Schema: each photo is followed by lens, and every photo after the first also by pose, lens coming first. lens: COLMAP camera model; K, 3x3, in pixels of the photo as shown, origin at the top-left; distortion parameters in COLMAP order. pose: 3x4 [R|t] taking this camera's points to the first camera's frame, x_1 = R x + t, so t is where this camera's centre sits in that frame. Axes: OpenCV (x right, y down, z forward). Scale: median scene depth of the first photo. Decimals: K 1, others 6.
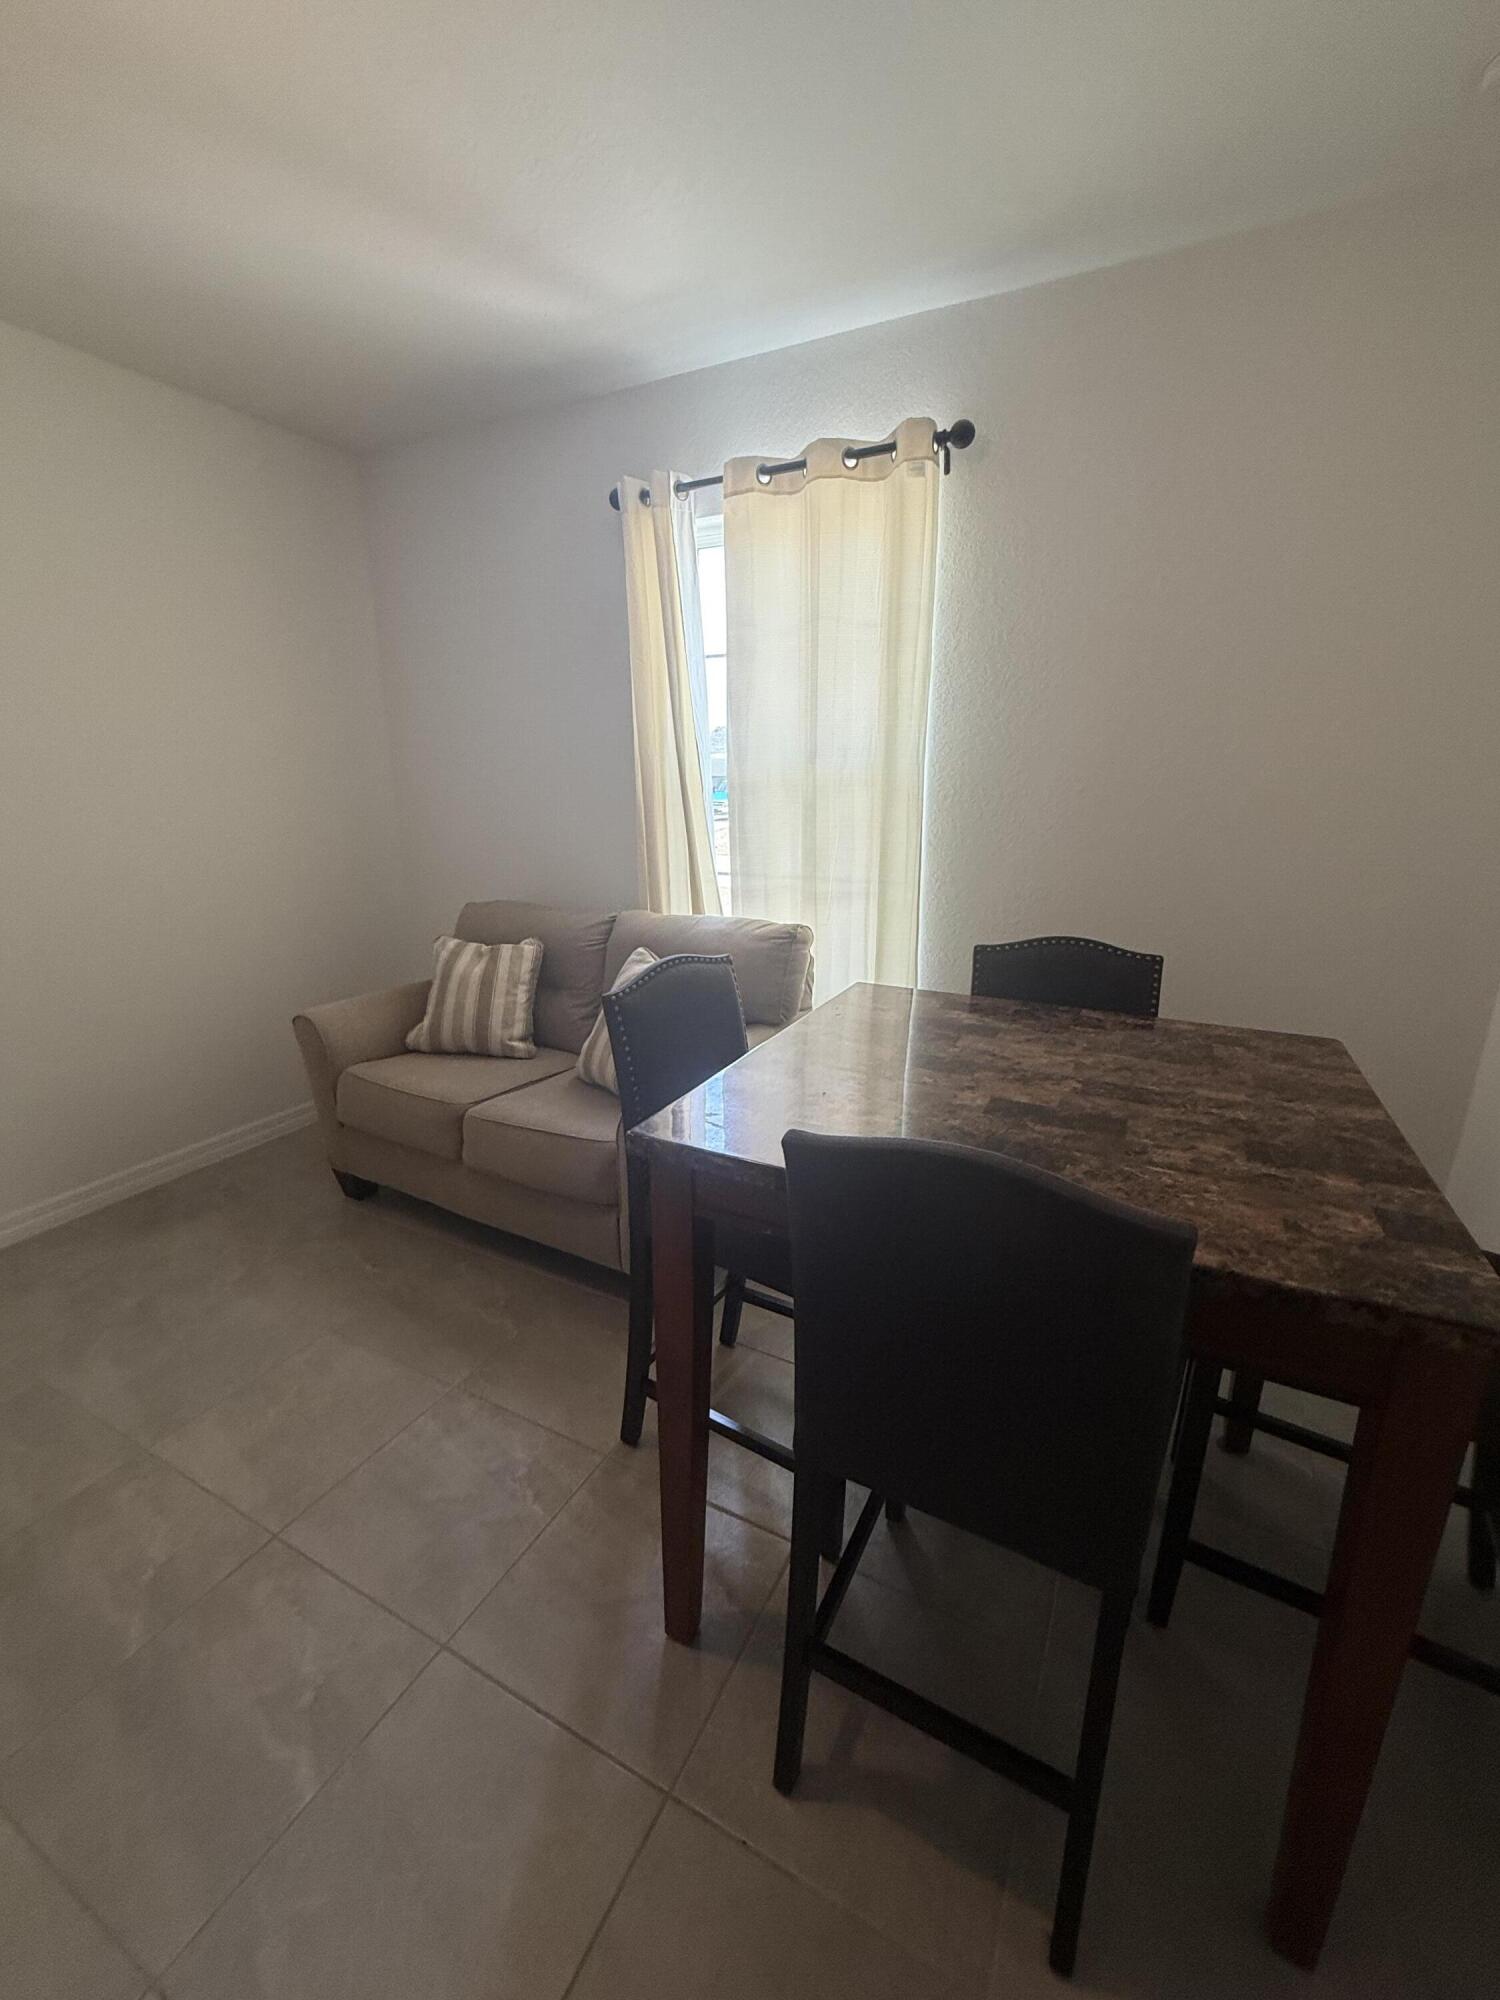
lens RADIAL K [[821.0, 0, 748.8], [0, 821.0, 996.9], [0, 0, 1]] dist [0.000584, 0.000064]
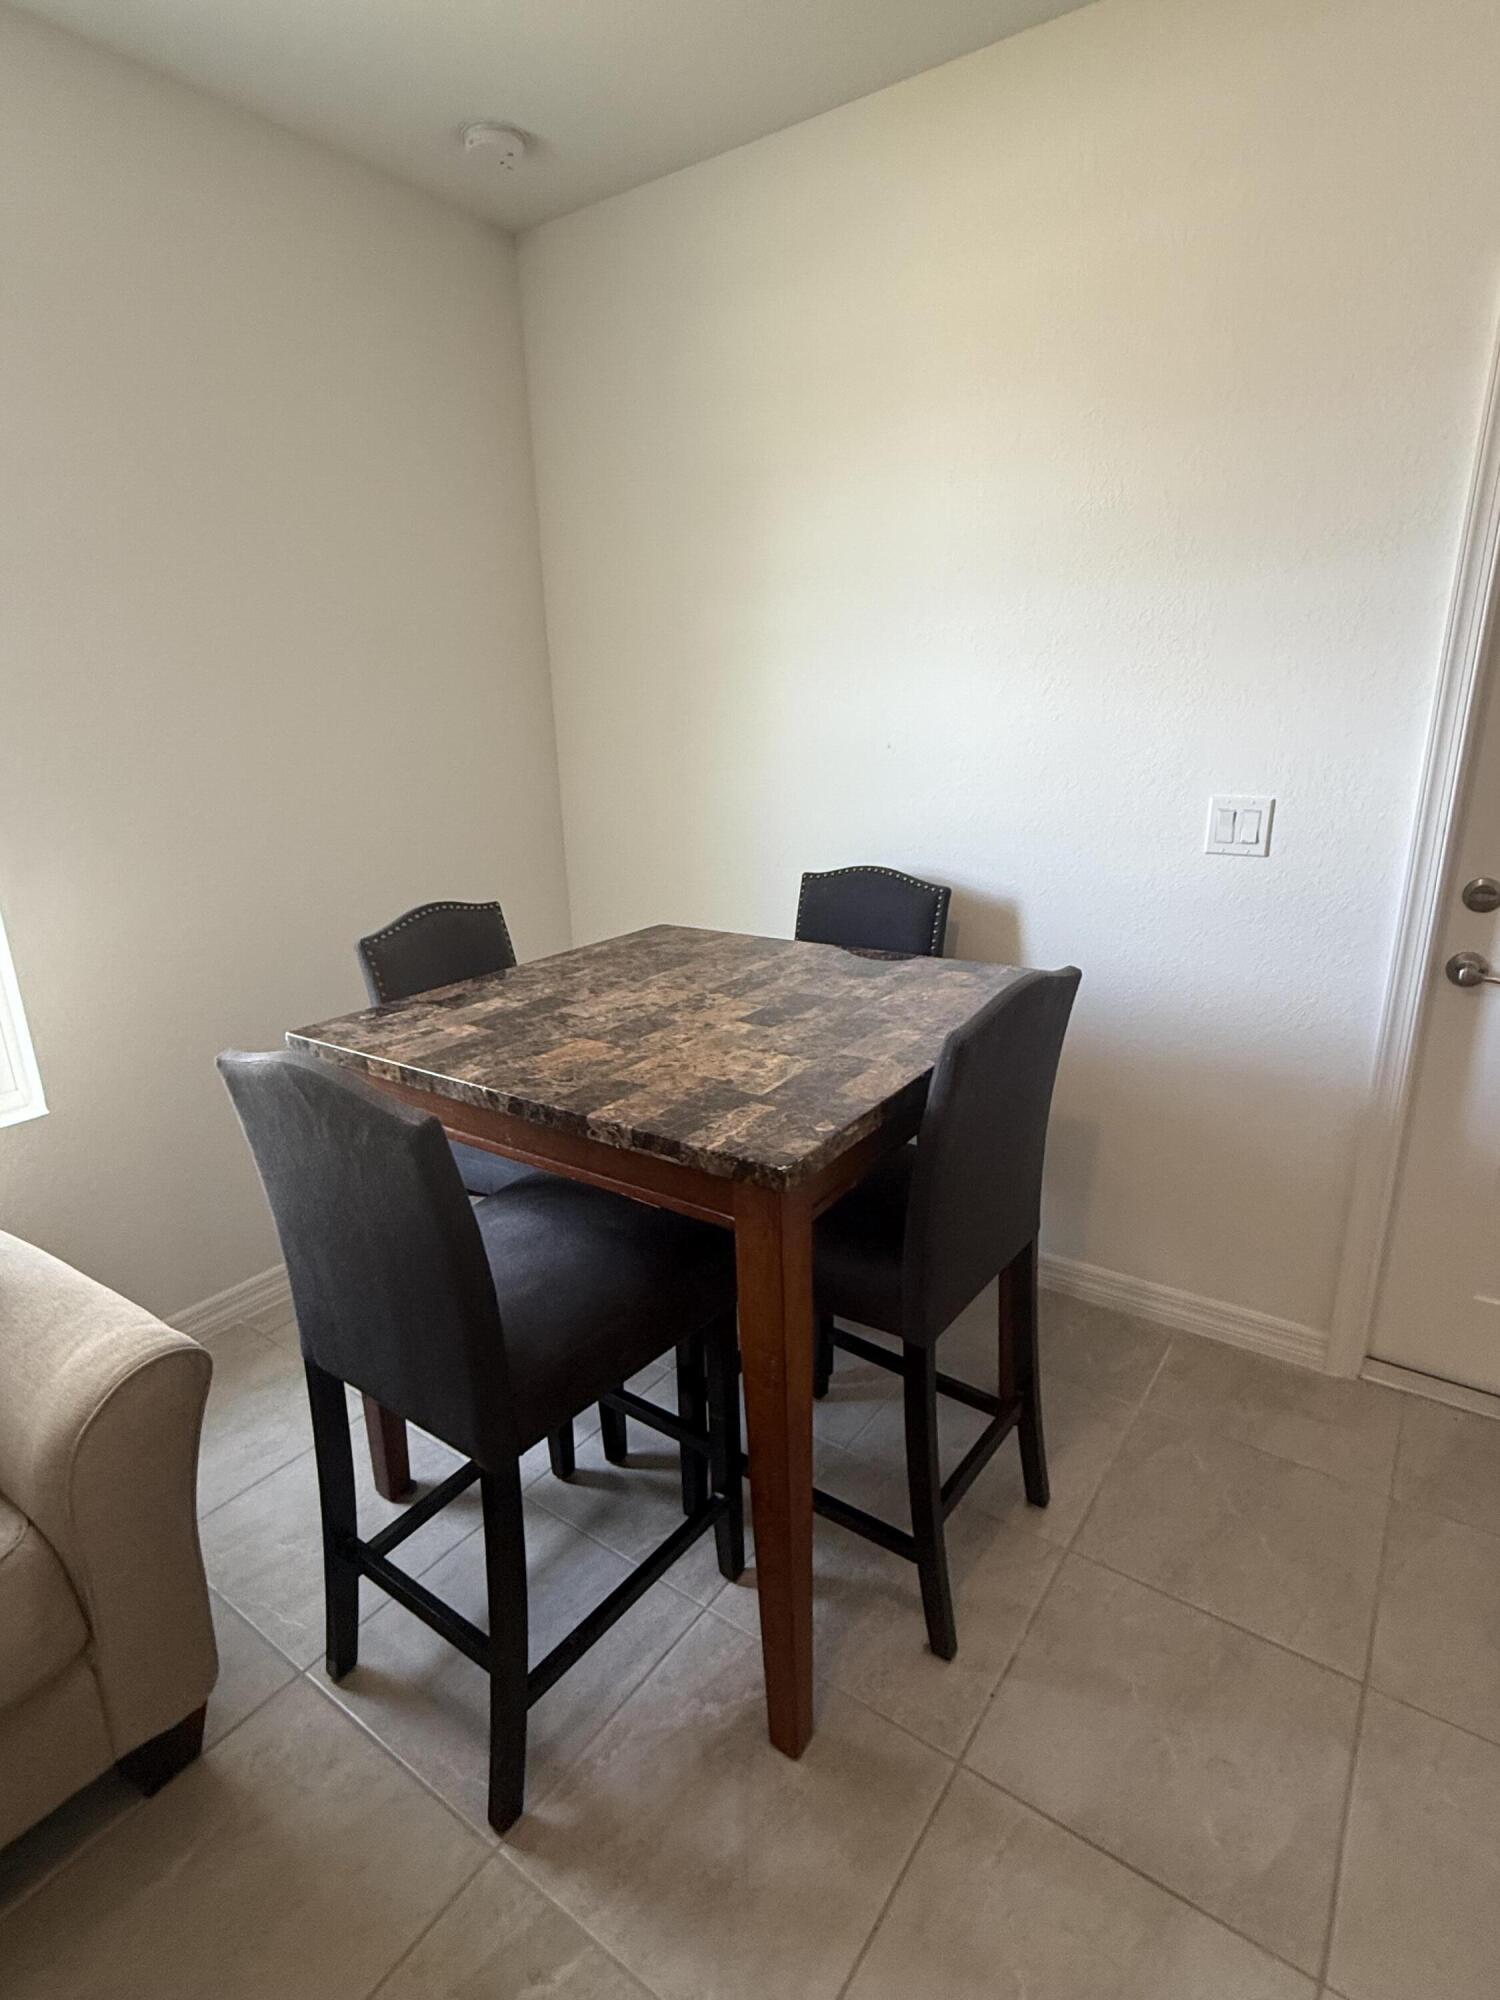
lens RADIAL K [[1018.6, 0, 750.3], [0, 1018.6, 1002.8], [0, 0, 1]] dist [-0.000164, -0.000123]
pose [[0.145673, -0.288313, 0.946391, -0.885643], [0.285494, 0.928150, 0.238811, -0.195732], [-0.947245, 0.235401, 0.217518, 0.659236]]
